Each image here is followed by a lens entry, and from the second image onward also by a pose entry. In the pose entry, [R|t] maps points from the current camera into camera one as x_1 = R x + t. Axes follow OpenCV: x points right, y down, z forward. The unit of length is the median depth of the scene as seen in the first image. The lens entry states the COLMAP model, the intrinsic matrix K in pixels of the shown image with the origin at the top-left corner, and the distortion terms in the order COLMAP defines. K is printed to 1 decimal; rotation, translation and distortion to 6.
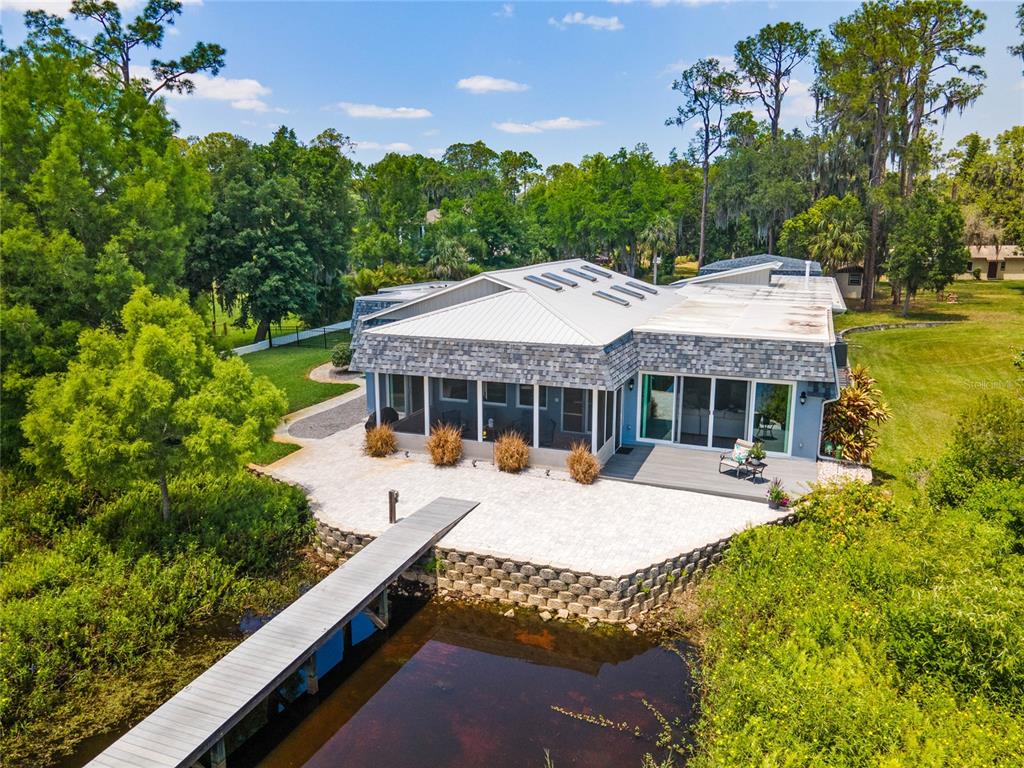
lens RADIAL K [[719.0, 0, 512.0], [0, 719.0, 384.0], [0, 0, 1]] dist [0.011350, 0.002620]
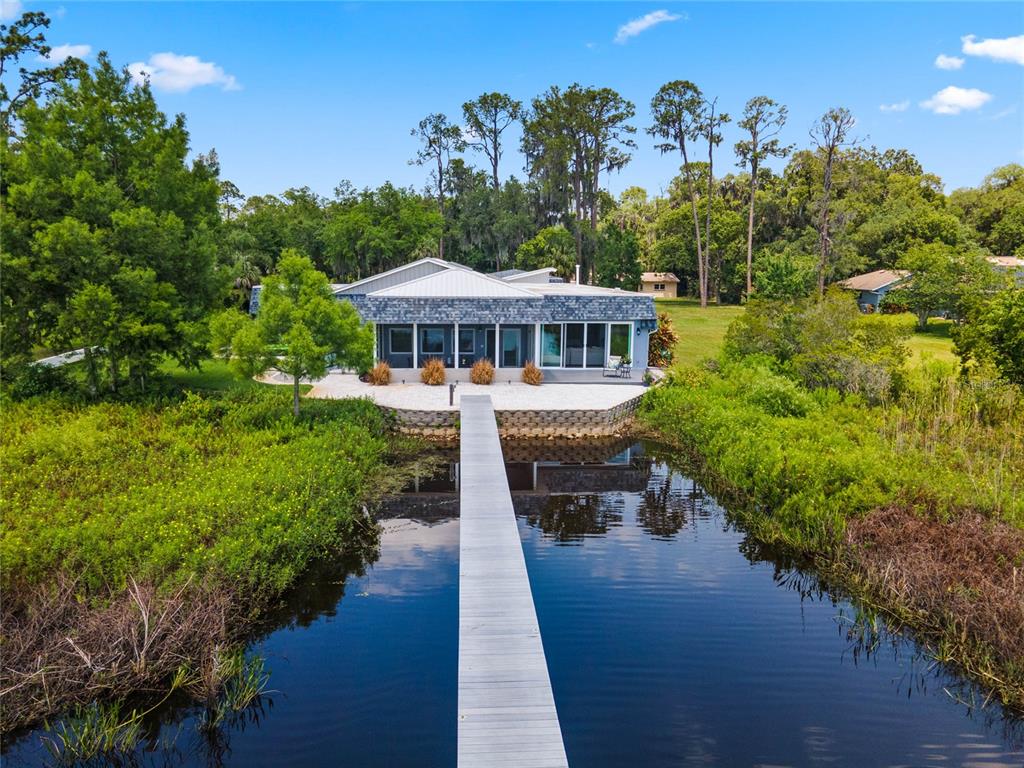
lens RADIAL K [[707.5, 0, 512.0], [0, 707.5, 384.0], [0, 0, 1]] dist [-0.000848, -0.000724]
pose [[0.899874, -0.060851, 0.431885, -0.368095], [0.081135, 0.996291, -0.028677, 0.105457], [-0.428538, 0.060847, 0.901473, -0.220252]]
